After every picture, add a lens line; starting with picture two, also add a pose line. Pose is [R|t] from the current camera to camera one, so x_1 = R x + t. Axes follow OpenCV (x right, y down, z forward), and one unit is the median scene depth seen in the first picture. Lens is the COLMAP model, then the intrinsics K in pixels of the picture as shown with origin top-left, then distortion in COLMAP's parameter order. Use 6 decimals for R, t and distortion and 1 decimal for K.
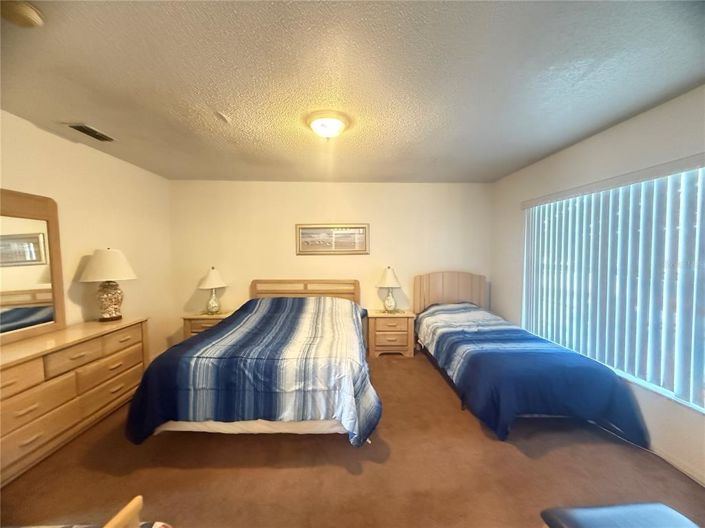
lens RADIAL K [[279.4, 0, 349.6], [0, 279.4, 262.6], [0, 0, 1]] dist [-0.001213, -0.000062]
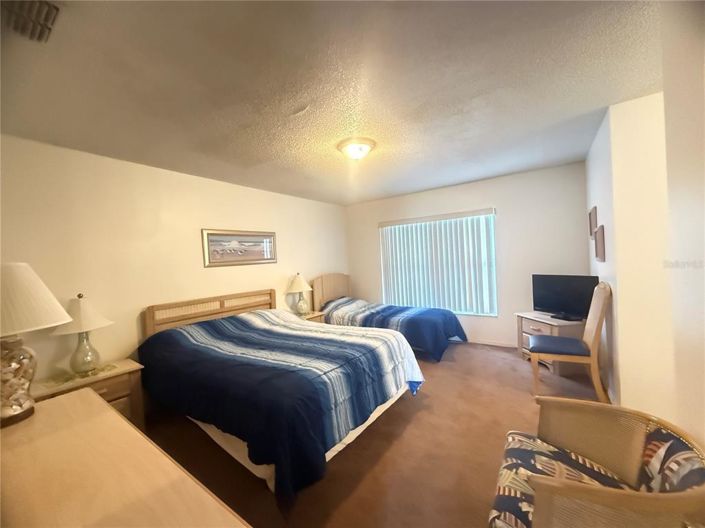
lens RADIAL K [[279.4, 0, 349.6], [0, 279.4, 262.6], [0, 0, 1]] dist [-0.001213, -0.000062]
pose [[0.603385, -0.042567, 0.796313, -0.609963], [0.085708, 0.996252, -0.011688, 0.004761], [-0.792831, 0.075303, 0.604771, 0.193848]]
